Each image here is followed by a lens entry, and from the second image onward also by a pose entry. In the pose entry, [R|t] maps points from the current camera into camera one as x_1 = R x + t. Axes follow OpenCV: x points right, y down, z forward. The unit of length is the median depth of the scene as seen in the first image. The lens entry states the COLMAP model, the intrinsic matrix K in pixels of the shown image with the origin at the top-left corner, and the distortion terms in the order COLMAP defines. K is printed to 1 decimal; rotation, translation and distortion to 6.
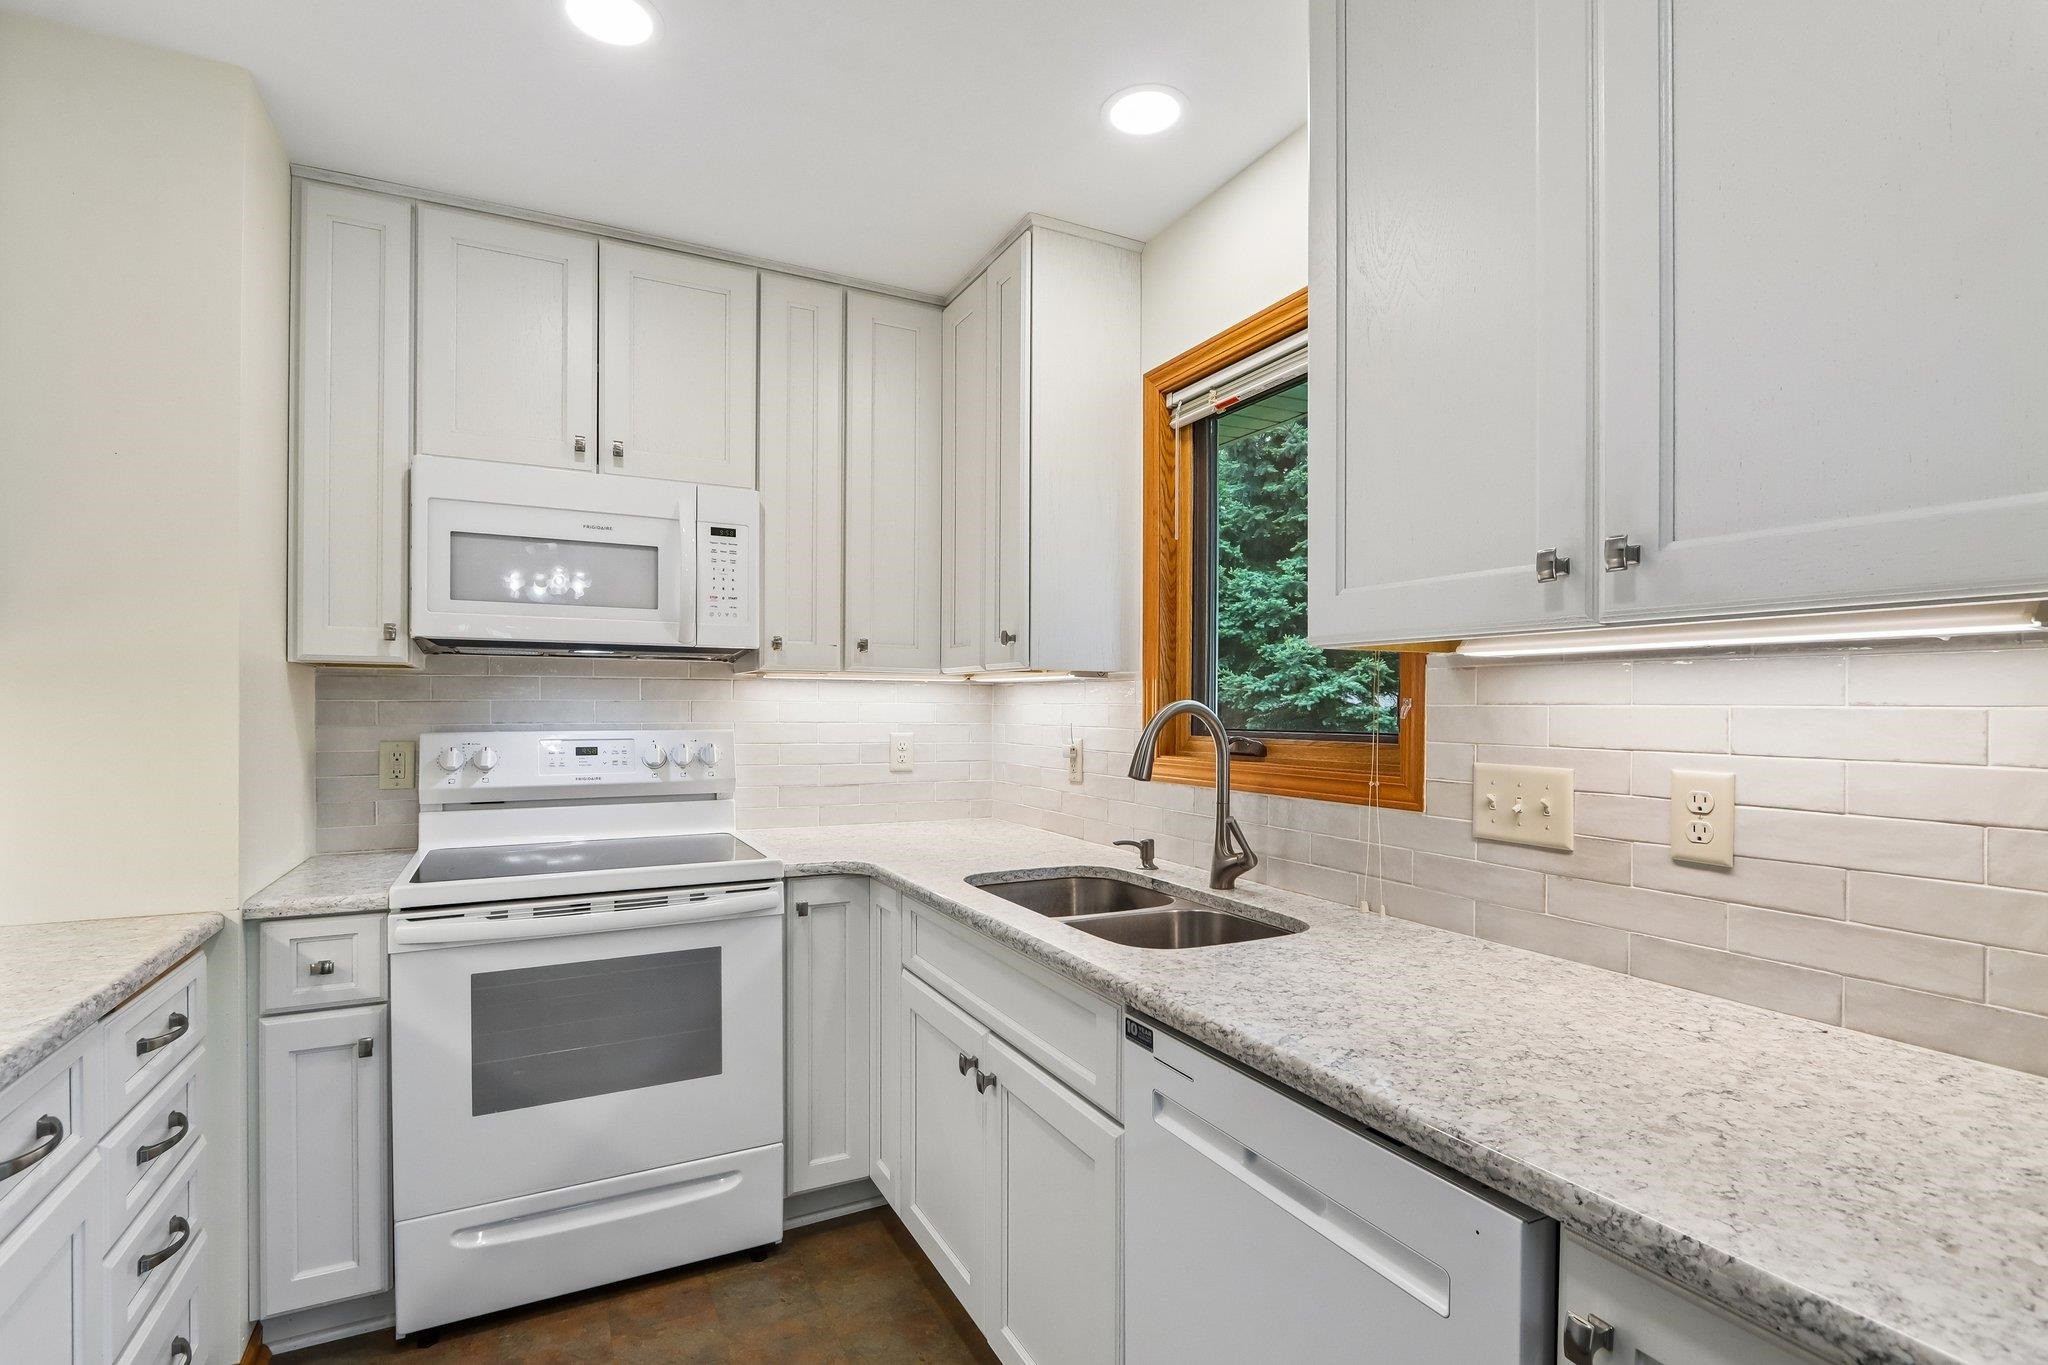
lens RADIAL K [[959.0, 0, 1026.2], [0, 959.0, 714.2], [0, 0, 1]] dist [-0.012231, 0.000462]
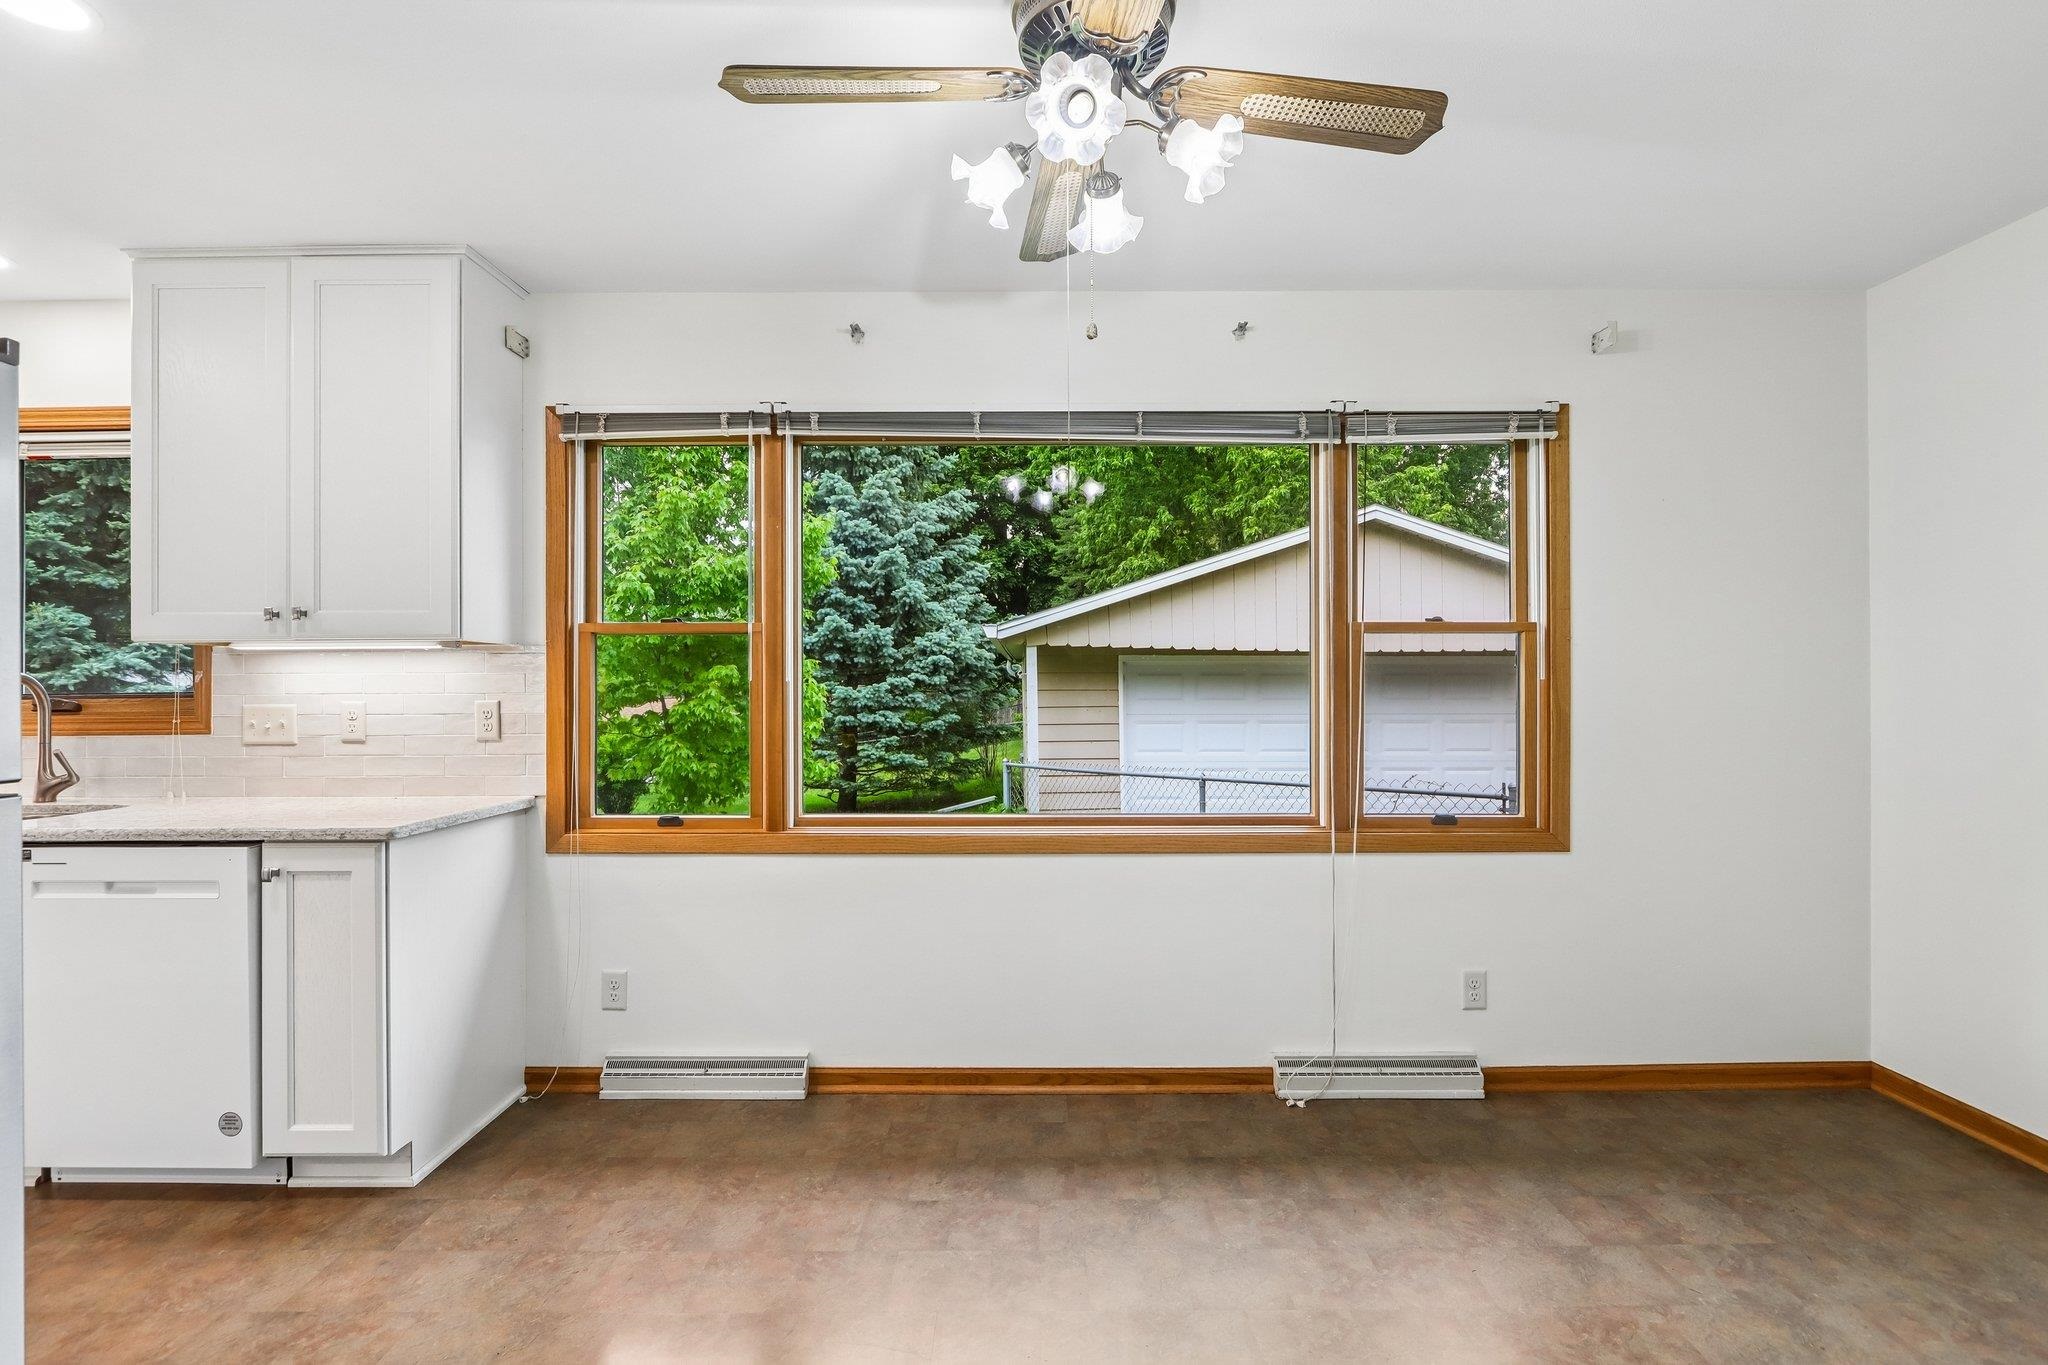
lens RADIAL K [[951.6, 0, 1024.0], [0, 951.6, 682.5], [0, 0, 1]] dist [-0.012896, 0.000708]
pose [[0.461206, -0.003657, 0.887286, -0.348592], [0.014964, 0.999881, -0.003658, 0.027180], [-0.887167, 0.014964, 0.461206, -0.904747]]
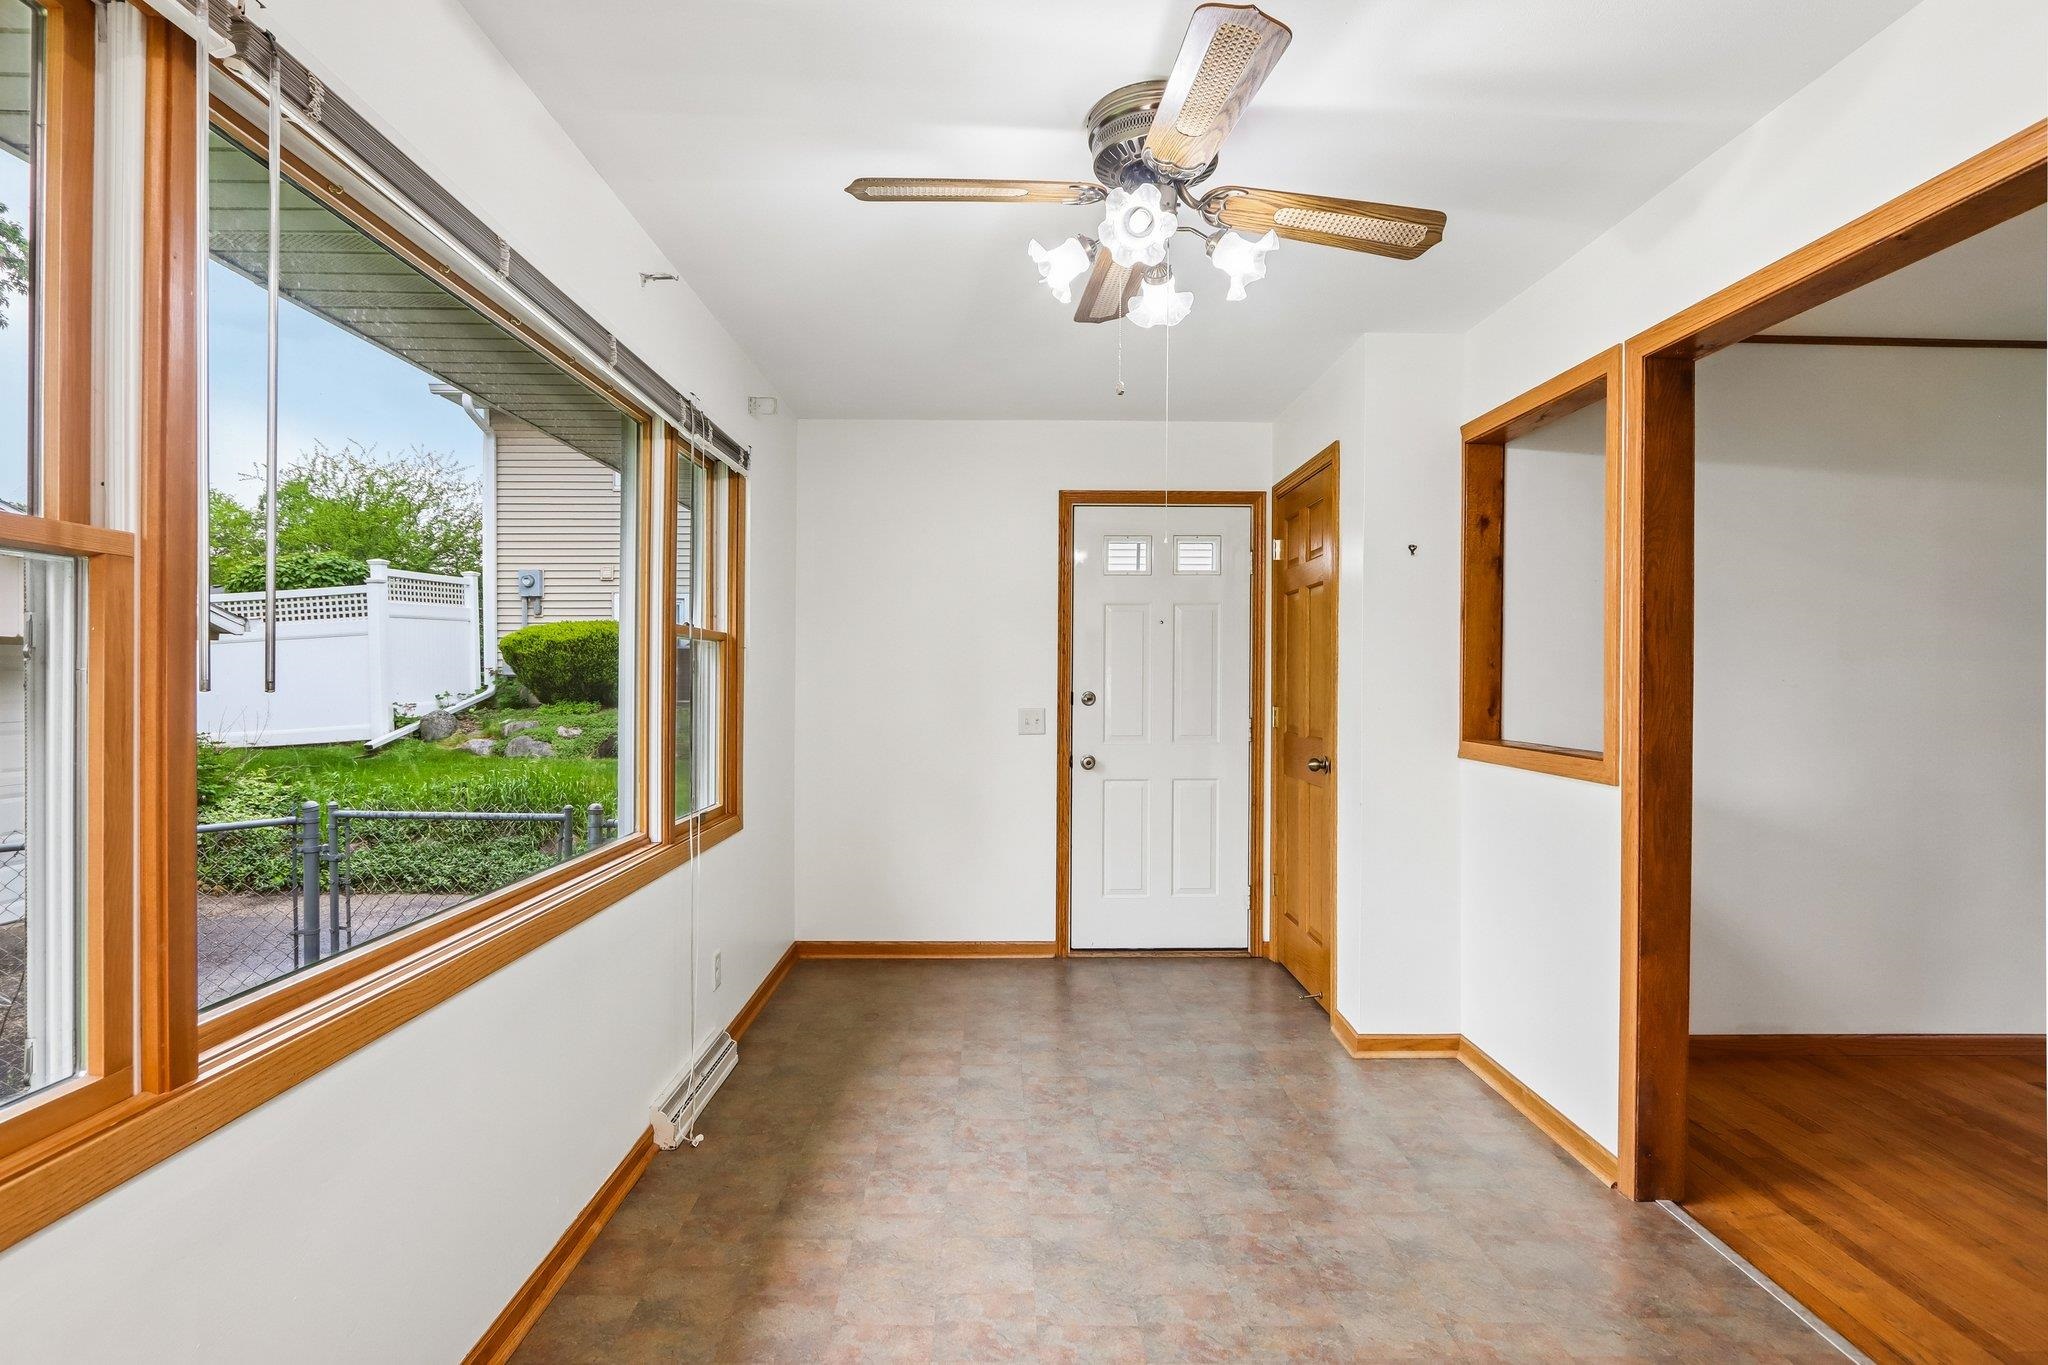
lens RADIAL K [[991.5, 0, 1024.0], [0, 991.5, 682.5], [0, 0, 1]] dist [-0.010626, 0.000092]
pose [[-0.897971, -0.009506, 0.439952, 0.058881], [-0.003381, 0.999886, 0.014704, 0.005071], [-0.440042, 0.011716, -0.897901, 0.319788]]
